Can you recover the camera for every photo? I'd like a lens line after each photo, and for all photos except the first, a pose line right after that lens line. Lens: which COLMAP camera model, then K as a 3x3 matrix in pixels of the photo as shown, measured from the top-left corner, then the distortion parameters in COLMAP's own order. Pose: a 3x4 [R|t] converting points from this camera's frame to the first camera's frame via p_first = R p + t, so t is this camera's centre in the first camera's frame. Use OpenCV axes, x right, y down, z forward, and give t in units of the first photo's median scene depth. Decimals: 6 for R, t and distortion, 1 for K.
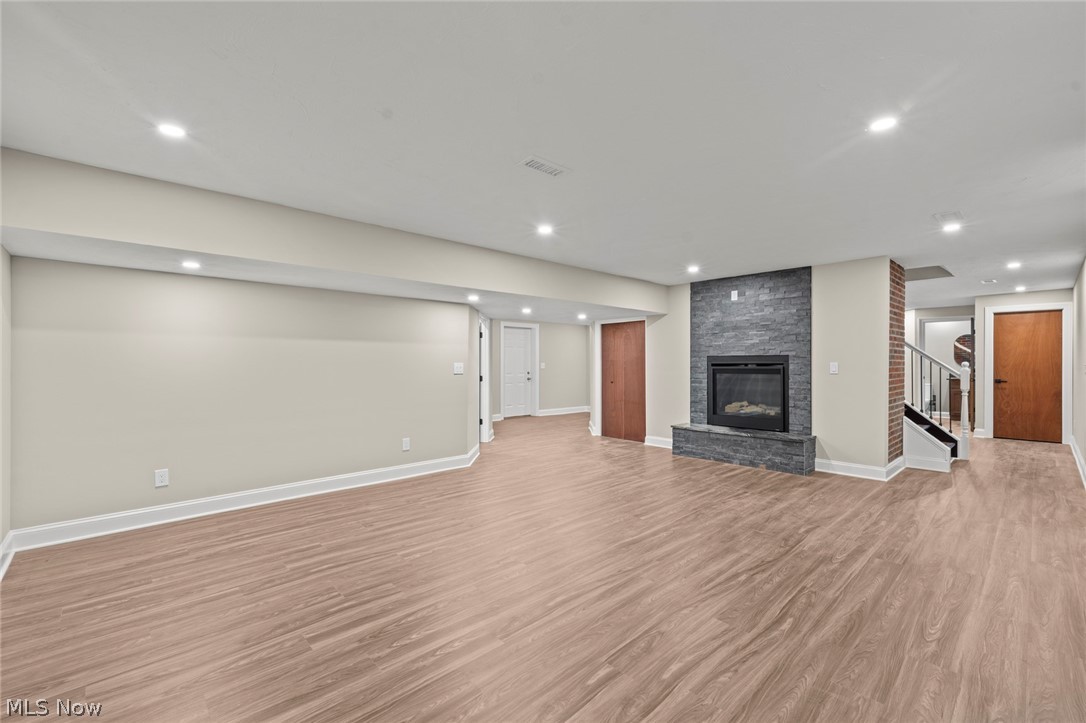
lens RADIAL K [[463.2, 0, 548.1], [0, 463.2, 365.5], [0, 0, 1]] dist [-0.000505, -0.000001]
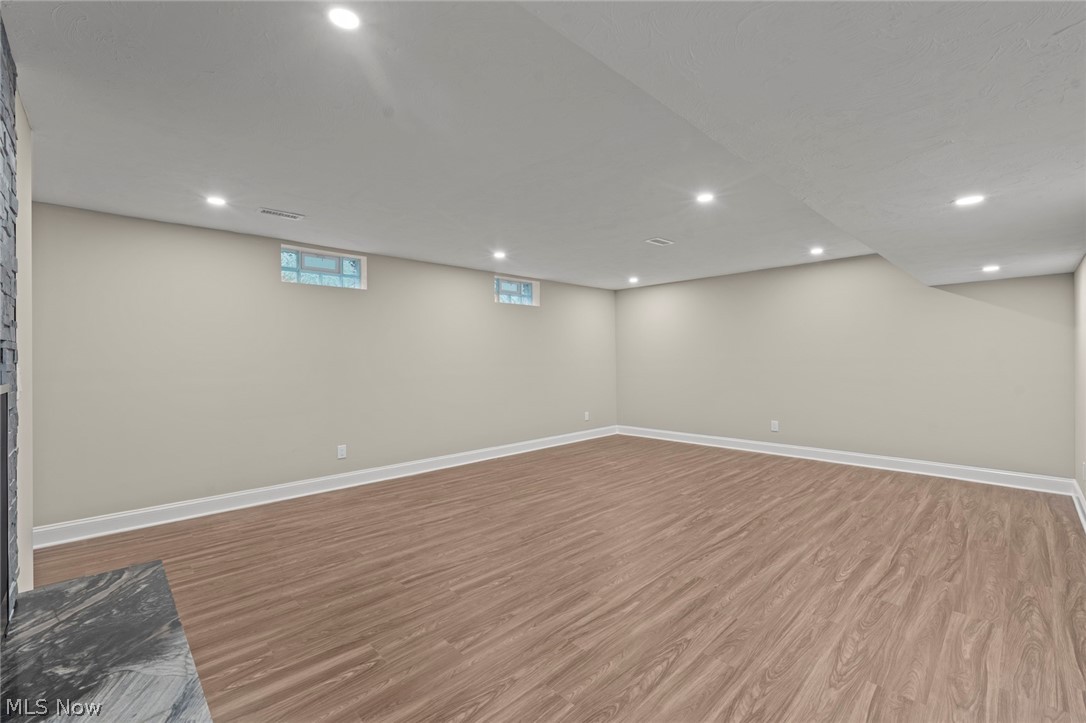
lens RADIAL K [[463.2, 0, 548.1], [0, 463.2, 365.5], [0, 0, 1]] dist [-0.000505, -0.000001]
pose [[-0.999872, 0.011264, -0.011323, 0.200180], [0.011007, 0.999685, 0.022548, -0.010156], [0.011574, 0.022421, -0.999682, 1.264608]]
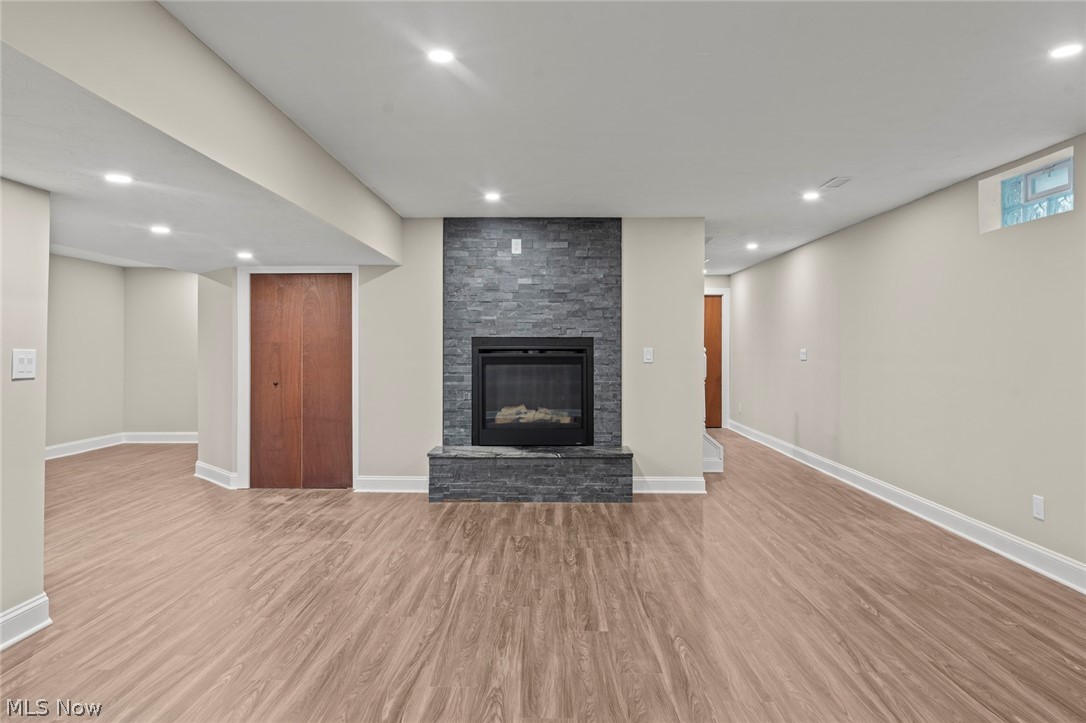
lens RADIAL K [[676.5, 0, 544.7], [0, 676.5, 354.6], [0, 0, 1]] dist [0.003344, -0.001323]
pose [[0.693599, -0.006698, 0.720330, -0.284699], [0.002087, 0.999971, 0.007289, -0.003705], [-0.720358, -0.003552, 0.693593, 0.326684]]
